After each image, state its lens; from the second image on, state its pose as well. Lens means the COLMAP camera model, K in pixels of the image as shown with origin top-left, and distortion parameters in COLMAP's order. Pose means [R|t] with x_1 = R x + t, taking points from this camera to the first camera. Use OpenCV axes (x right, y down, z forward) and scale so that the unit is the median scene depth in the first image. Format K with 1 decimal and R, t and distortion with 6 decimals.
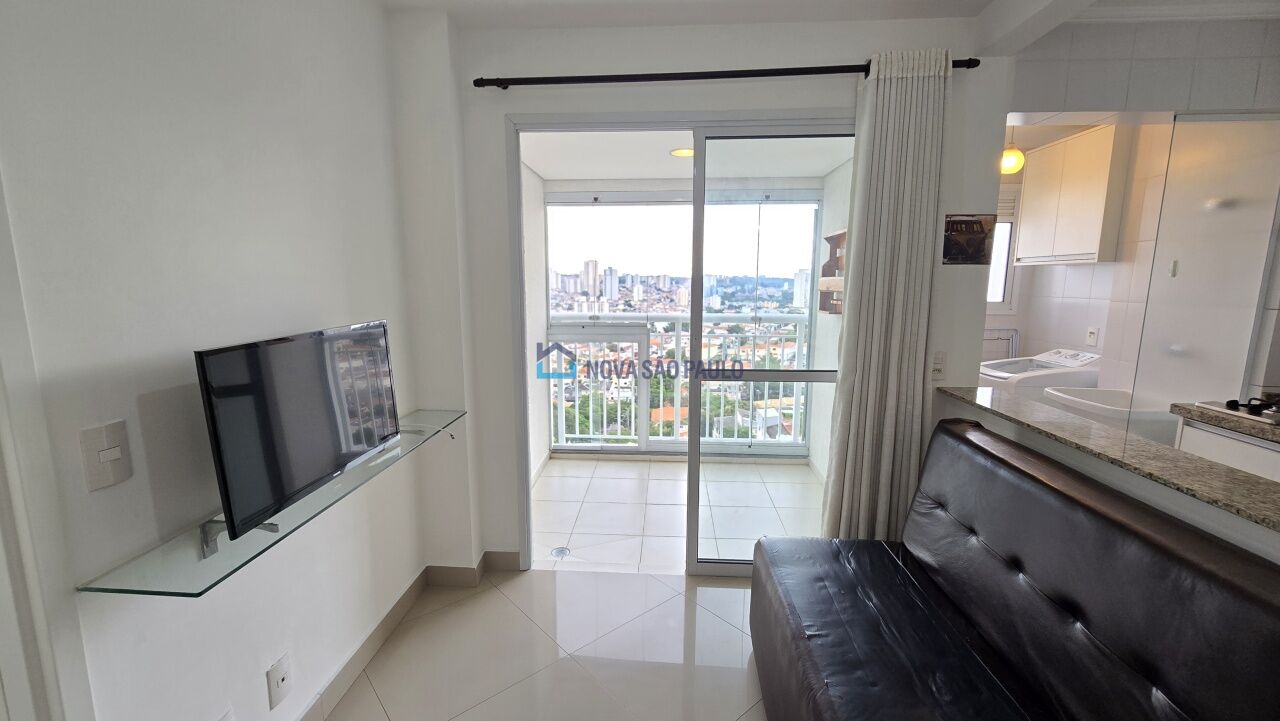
lens RADIAL K [[525.7, 0, 633.9], [0, 525.7, 361.9], [0, 0, 1]] dist [-0.003125, 0.000219]
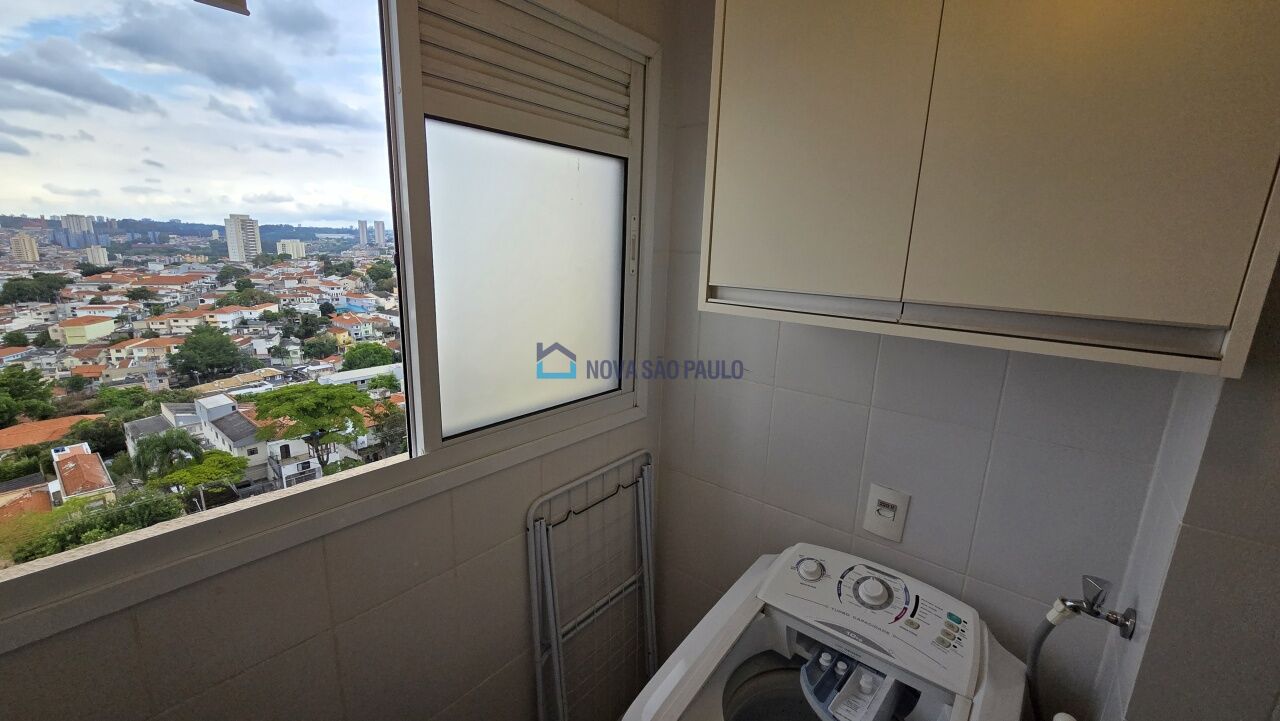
lens RADIAL K [[525.7, 0, 635.9], [0, 525.7, 363.1], [0, 0, 1]] dist [-0.003125, 0.000219]
pose [[0.588999, -0.166616, 0.790772, 0.433189], [0.094512, 0.986003, 0.137354, -0.179812], [-0.802588, -0.006164, 0.596501, 0.781784]]
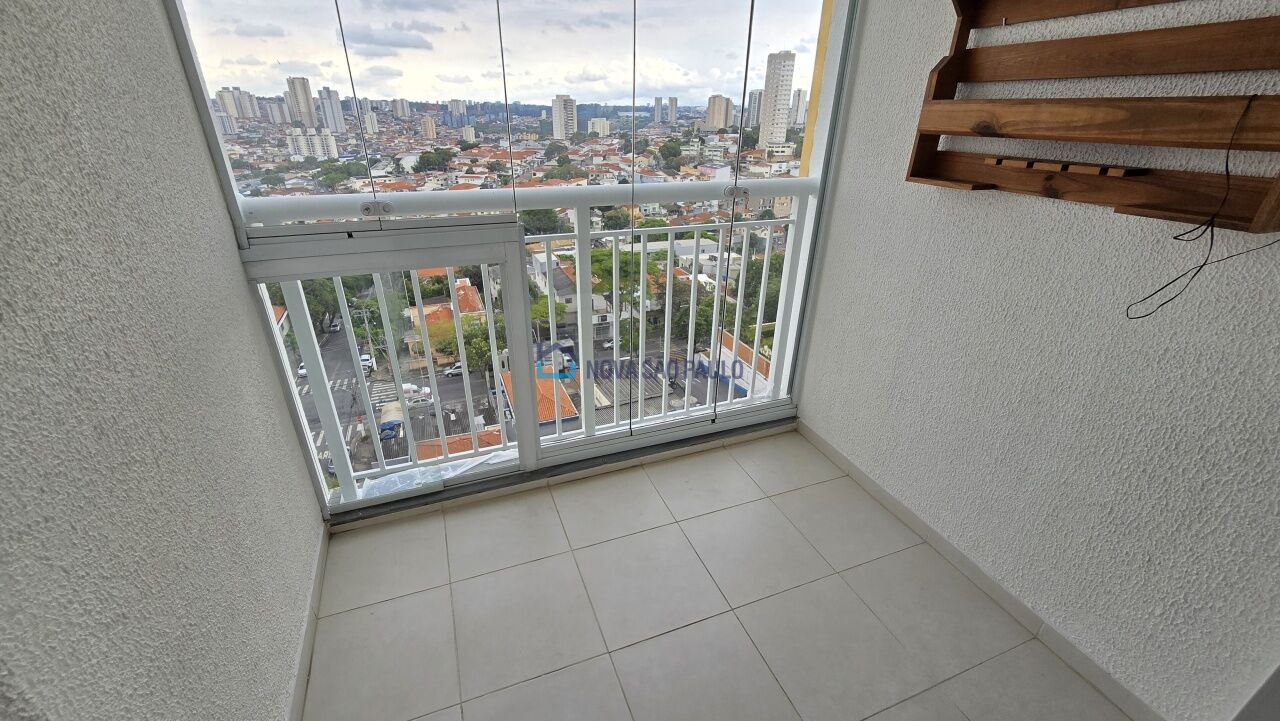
lens RADIAL K [[525.7, 0, 634.8], [0, 525.7, 368.8], [0, 0, 1]] dist [-0.003125, 0.000219]
pose [[0.907017, -0.178297, 0.381484, -0.075827], [0.054570, 0.948066, 0.313357, -0.087849], [-0.417543, -0.263403, 0.869642, 0.591265]]
